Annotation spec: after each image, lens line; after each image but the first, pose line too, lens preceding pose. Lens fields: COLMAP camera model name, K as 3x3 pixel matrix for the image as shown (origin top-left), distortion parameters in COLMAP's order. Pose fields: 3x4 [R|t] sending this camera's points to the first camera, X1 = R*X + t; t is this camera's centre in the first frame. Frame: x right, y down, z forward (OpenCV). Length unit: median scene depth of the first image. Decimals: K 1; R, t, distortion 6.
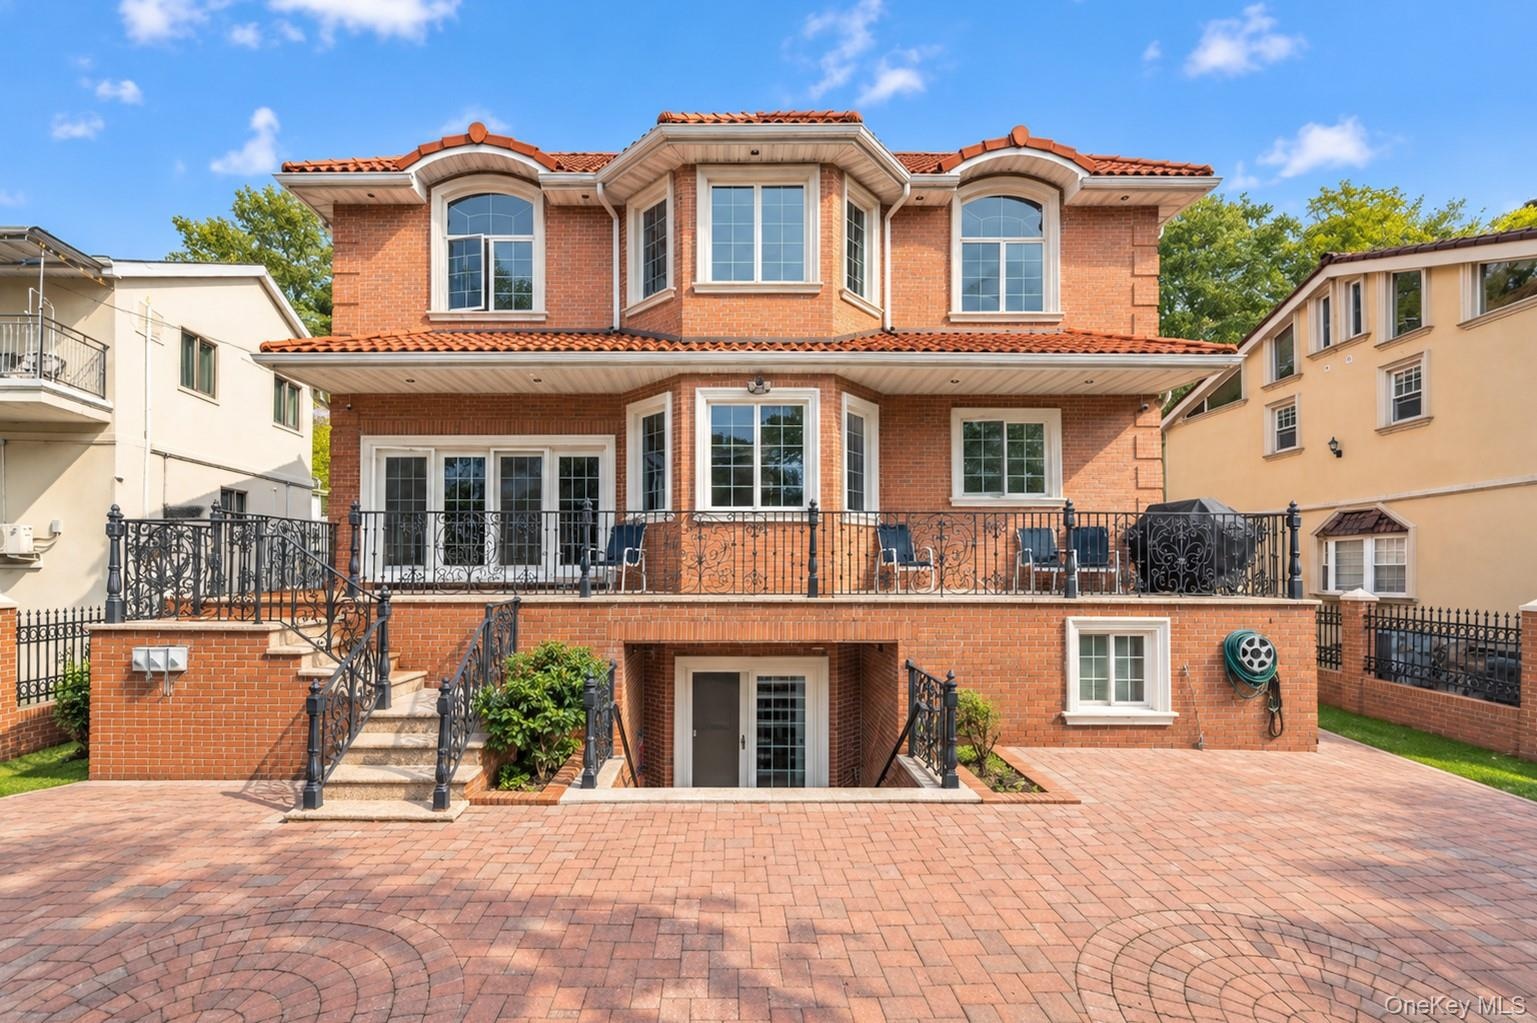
lens RADIAL K [[675.1, 0, 768.5], [0, 675.1, 511.5], [0, 0, 1]] dist [-0.001114, -0.000194]
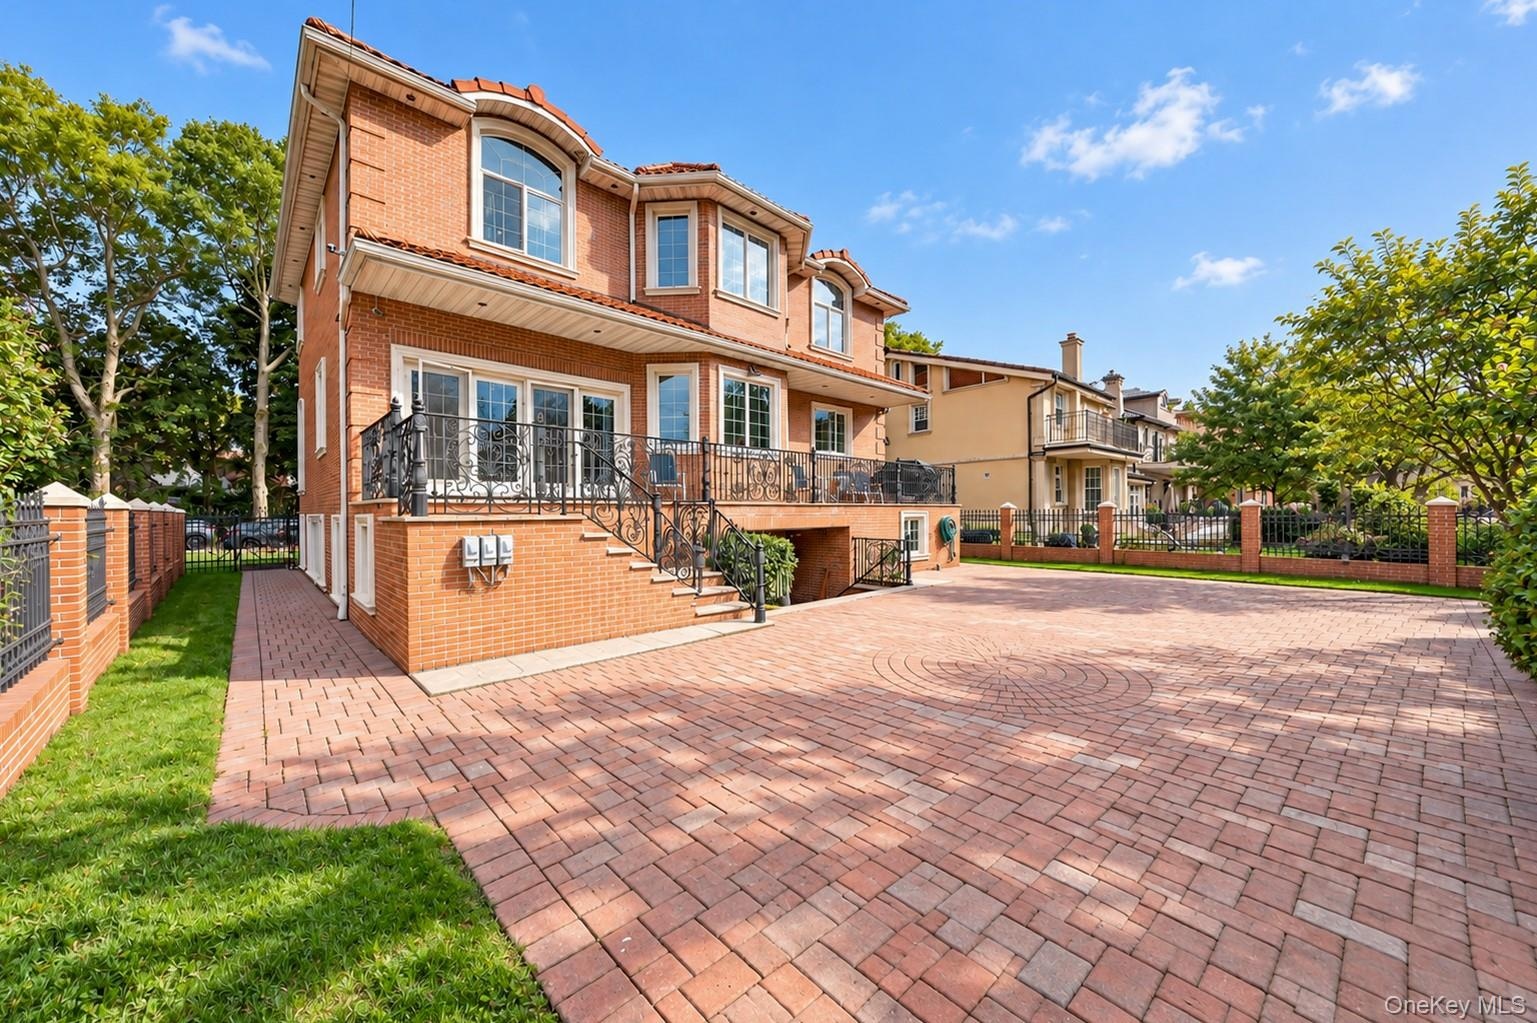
lens RADIAL K [[537.8, 0, 768.5], [0, 537.8, 511.5], [0, 0, 1]] dist [-0.000284, -0.000110]
pose [[0.727907, -0.007328, 0.685636, -0.785692], [-0.038876, 0.997893, 0.051938, 0.067544], [-0.684572, -0.064461, 0.726089, 0.054911]]
